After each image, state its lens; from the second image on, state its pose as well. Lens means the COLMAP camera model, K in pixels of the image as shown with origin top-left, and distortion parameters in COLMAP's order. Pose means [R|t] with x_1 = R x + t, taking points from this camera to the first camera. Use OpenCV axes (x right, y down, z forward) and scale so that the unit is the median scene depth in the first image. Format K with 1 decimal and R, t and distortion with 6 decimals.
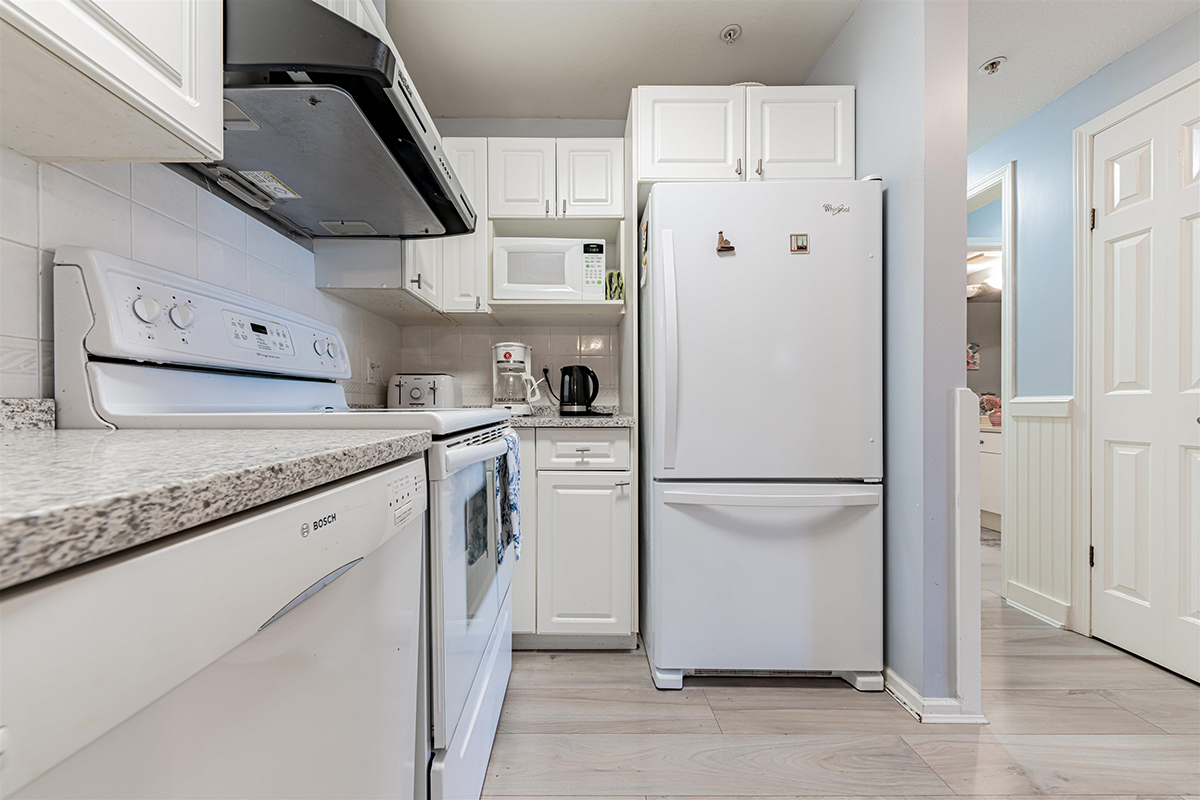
lens RADIAL K [[424.2, 0, 578.3], [0, 424.2, 403.9], [0, 0, 1]] dist [0.000518, -0.000020]
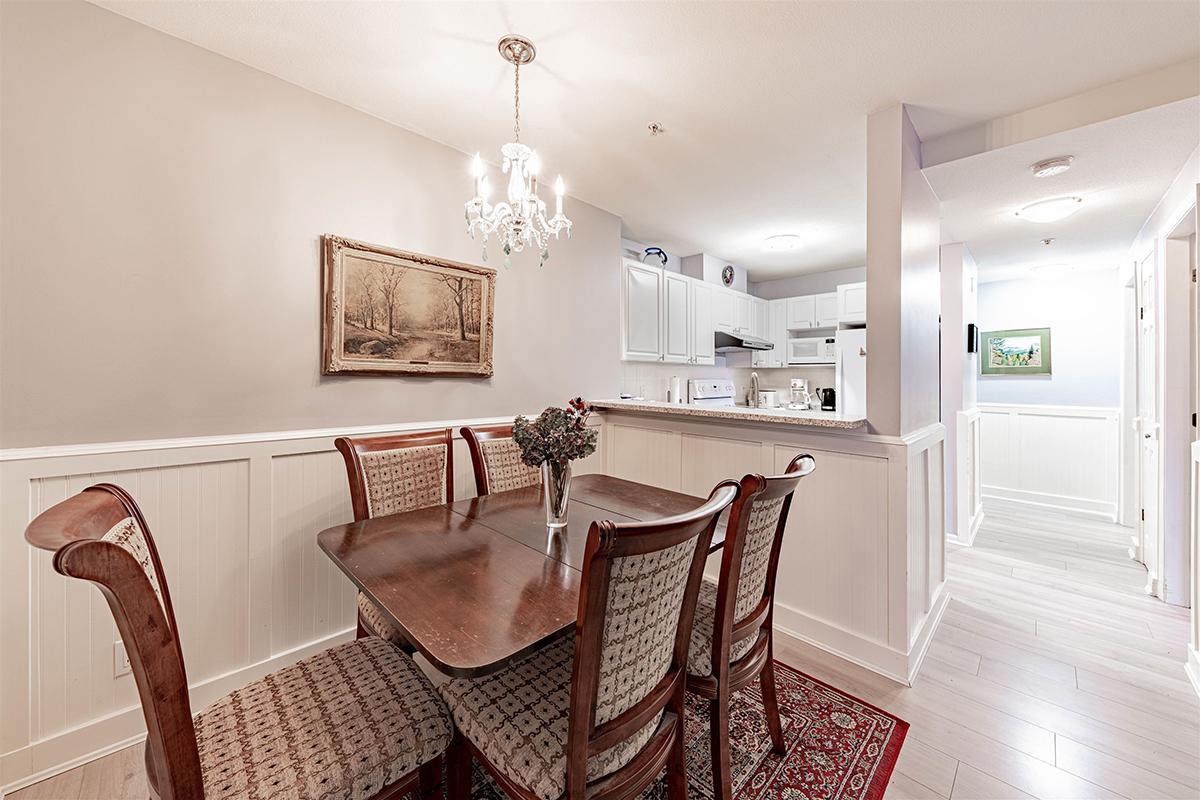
lens RADIAL K [[445.0, 0, 614.7], [0, 445.0, 378.4], [0, 0, 1]] dist [0.000988, -0.000032]
pose [[0.723374, 0.009087, -0.690396, 1.178362], [-0.009171, 0.999952, 0.003551, -0.208661], [0.690395, 0.003763, 0.723422, -2.167312]]
